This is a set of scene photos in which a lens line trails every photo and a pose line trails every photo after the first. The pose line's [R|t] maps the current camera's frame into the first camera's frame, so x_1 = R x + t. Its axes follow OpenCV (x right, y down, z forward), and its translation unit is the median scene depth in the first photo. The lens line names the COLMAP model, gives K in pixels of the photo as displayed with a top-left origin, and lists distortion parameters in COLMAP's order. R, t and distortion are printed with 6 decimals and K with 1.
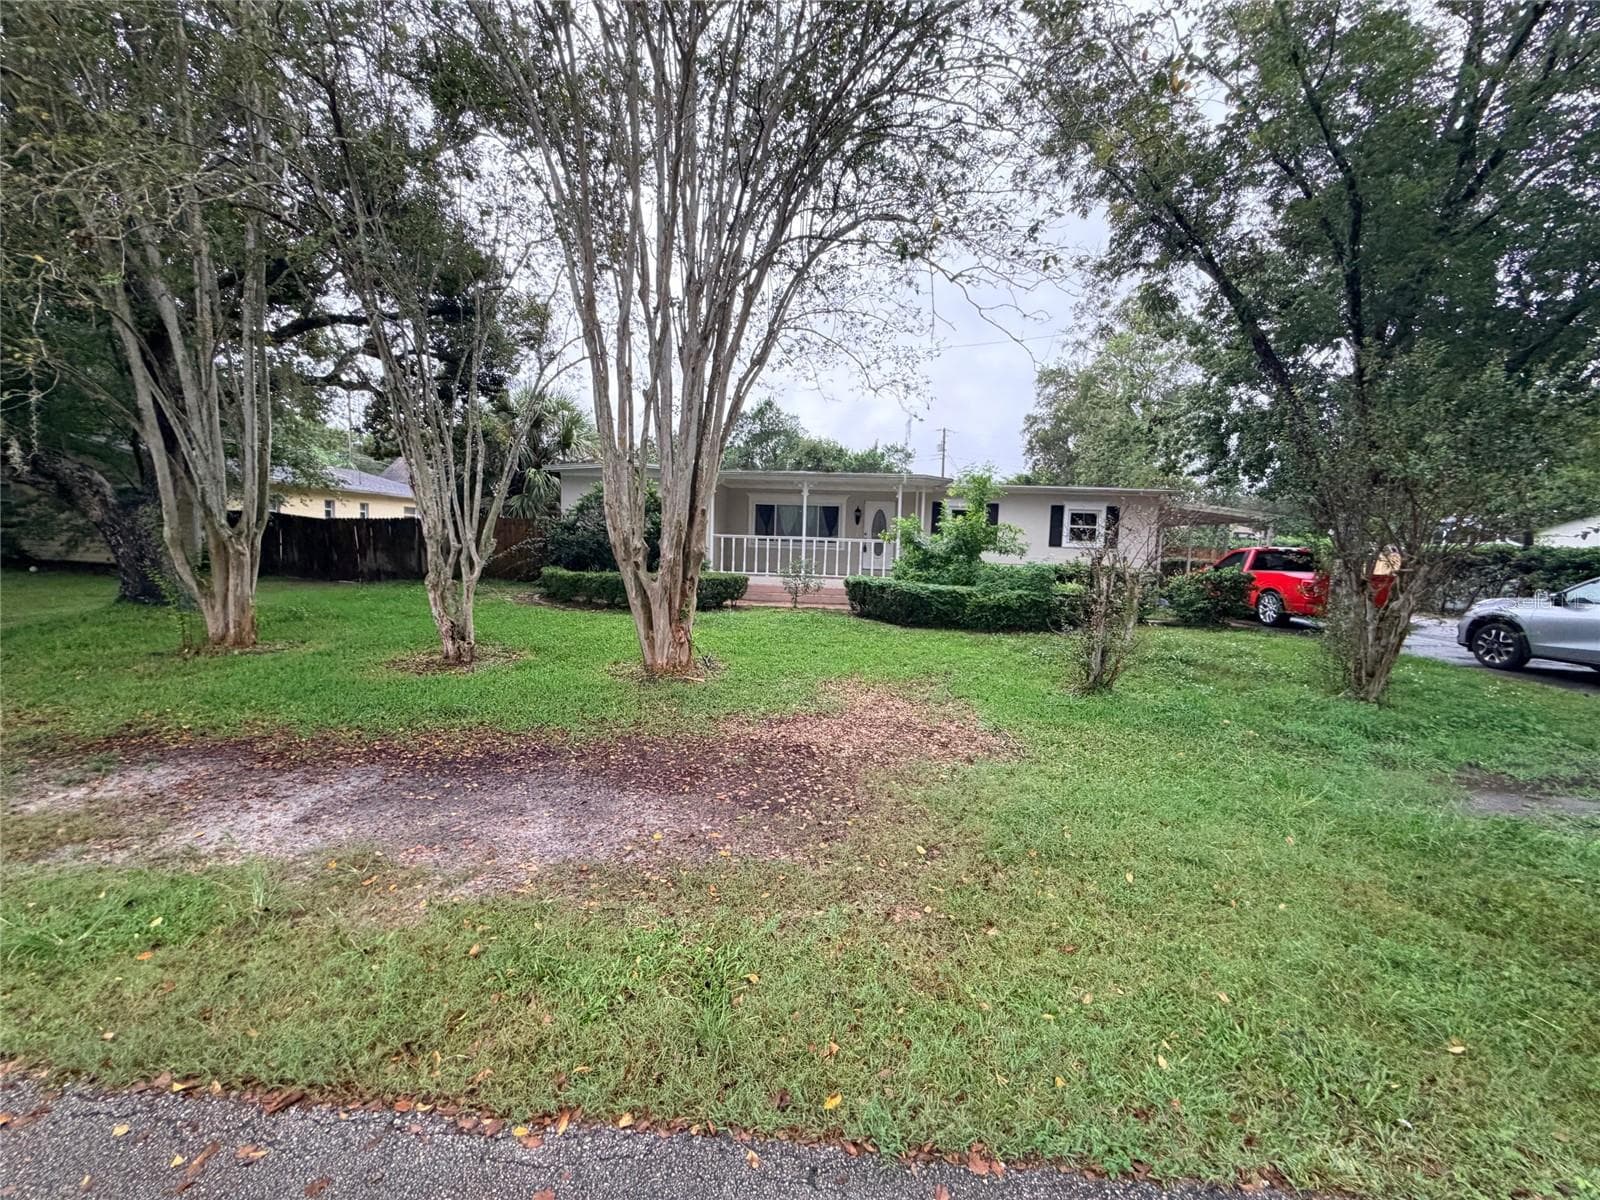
lens RADIAL K [[656.8, 0, 795.0], [0, 656.8, 606.5], [0, 0, 1]] dist [-0.003302, 0.000125]
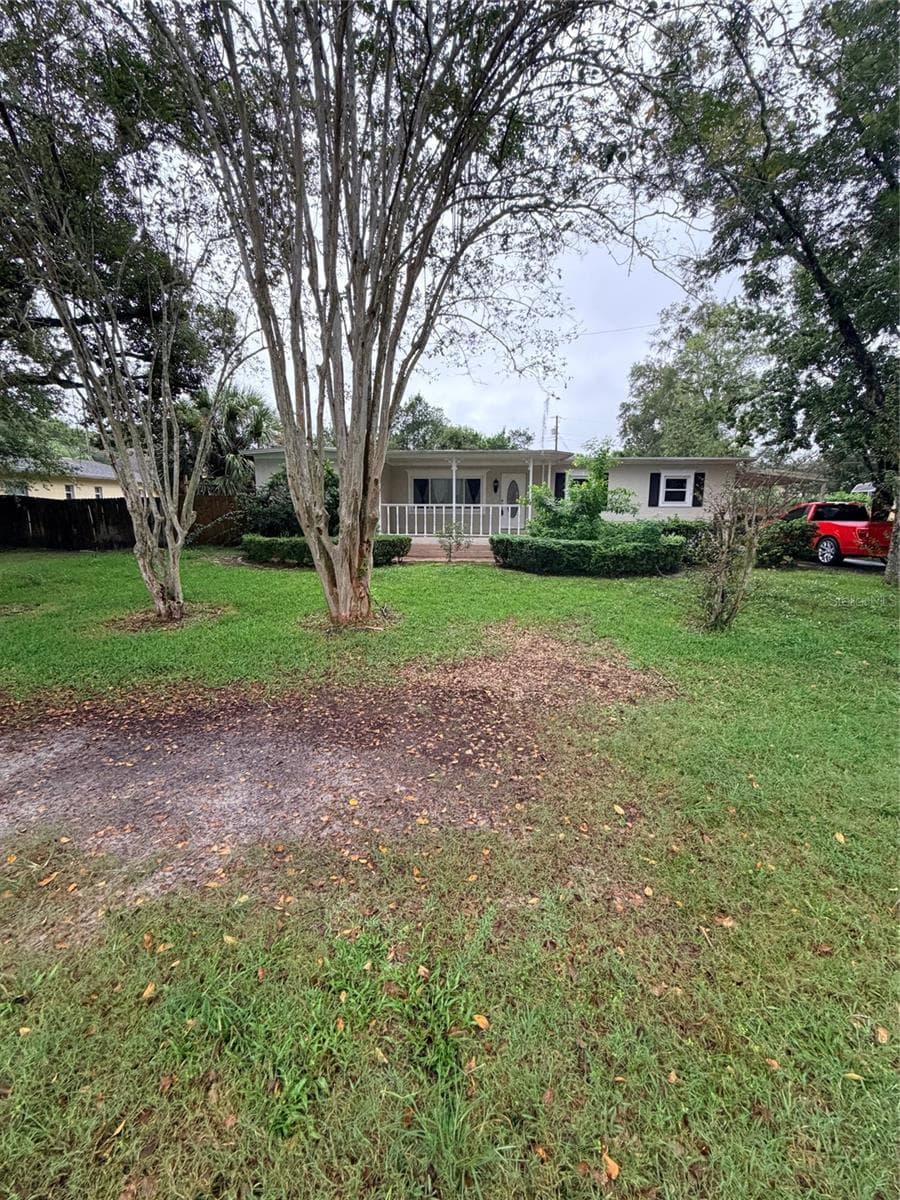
lens RADIAL K [[492.6, 0, 451.1], [0, 492.6, 600.8], [0, 0, 1]] dist [-0.003302, 0.000125]
pose [[0.999387, -0.030652, 0.016927, -0.022470], [0.029100, 0.995925, 0.085362, -0.005785], [-0.019475, -0.084817, 0.996206, 0.097459]]
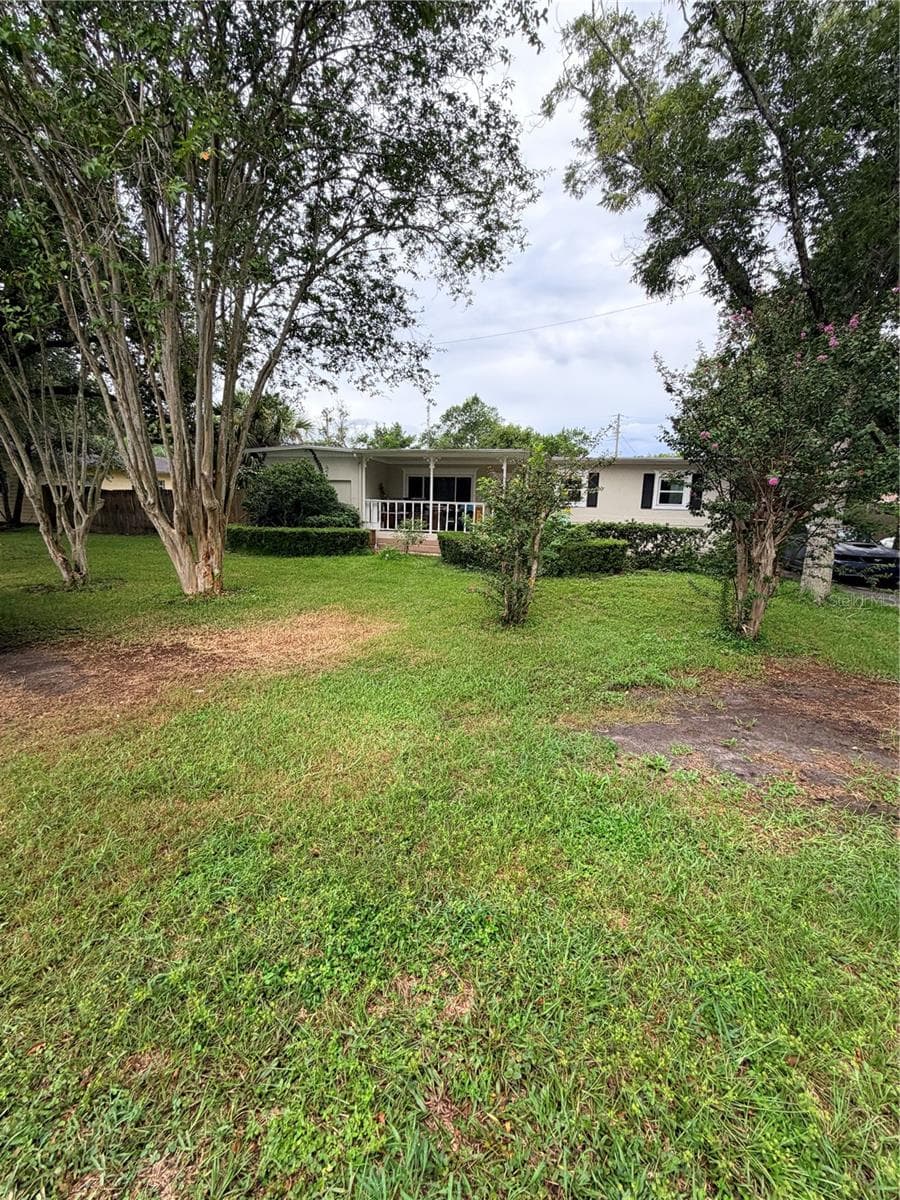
lens RADIAL K [[492.6, 0, 454.9], [0, 492.6, 599.0], [0, 0, 1]] dist [-0.003302, 0.000125]
pose [[0.987597, 0.025248, -0.154964, 0.358553], [-0.012623, 0.996559, 0.081925, 0.008717], [0.156499, -0.078953, 0.984517, 0.076175]]
